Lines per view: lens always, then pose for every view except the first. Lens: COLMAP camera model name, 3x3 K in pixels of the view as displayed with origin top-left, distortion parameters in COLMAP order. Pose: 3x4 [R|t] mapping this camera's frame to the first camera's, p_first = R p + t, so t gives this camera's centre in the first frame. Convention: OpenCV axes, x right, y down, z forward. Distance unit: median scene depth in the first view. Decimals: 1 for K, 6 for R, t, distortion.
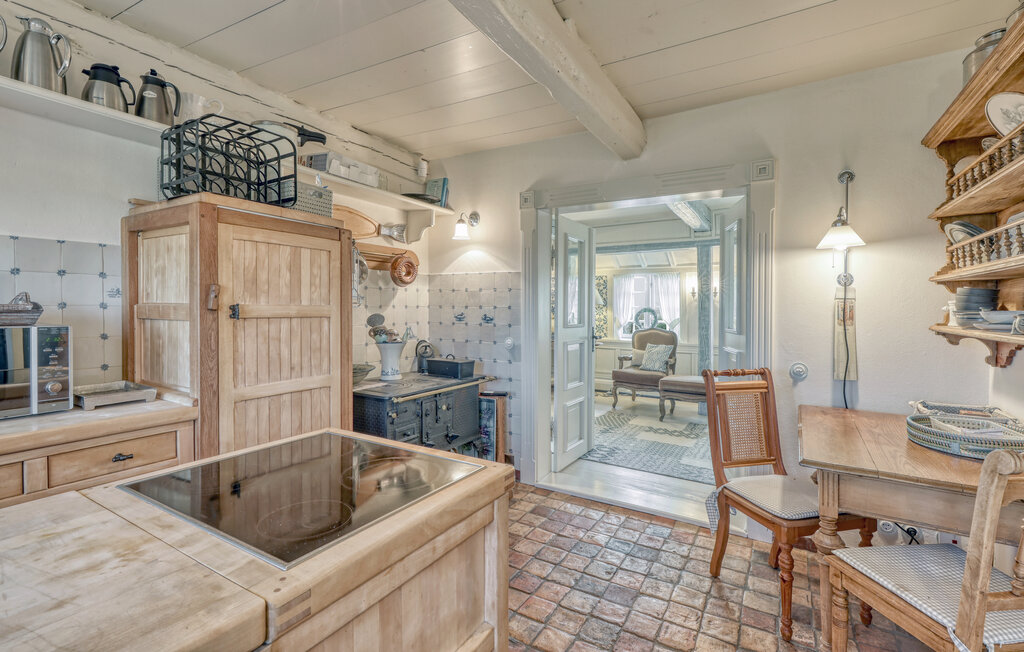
lens RADIAL K [[471.7, 0, 516.2], [0, 471.7, 319.1], [0, 0, 1]] dist [0.003533, 0.000204]
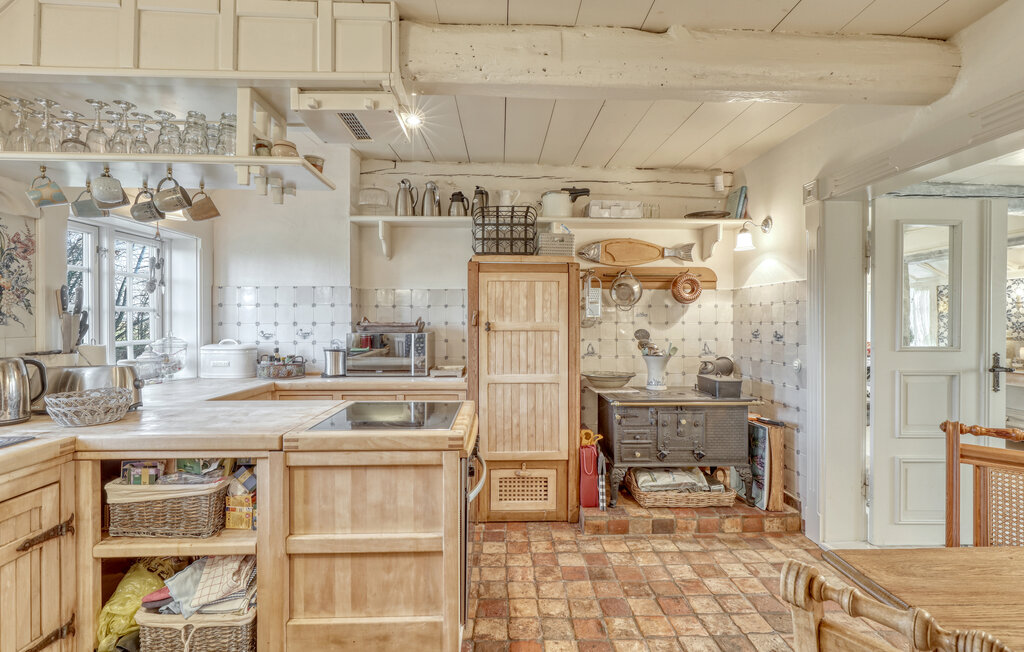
lens RADIAL K [[471.7, 0, 515.3], [0, 471.7, 325.5], [0, 0, 1]] dist [0.003533, 0.000204]
pose [[0.527858, -0.001264, -0.849332, 0.462666], [-0.017879, 0.999761, -0.012599, -0.000581], [0.849145, 0.021835, 0.527709, 0.135149]]
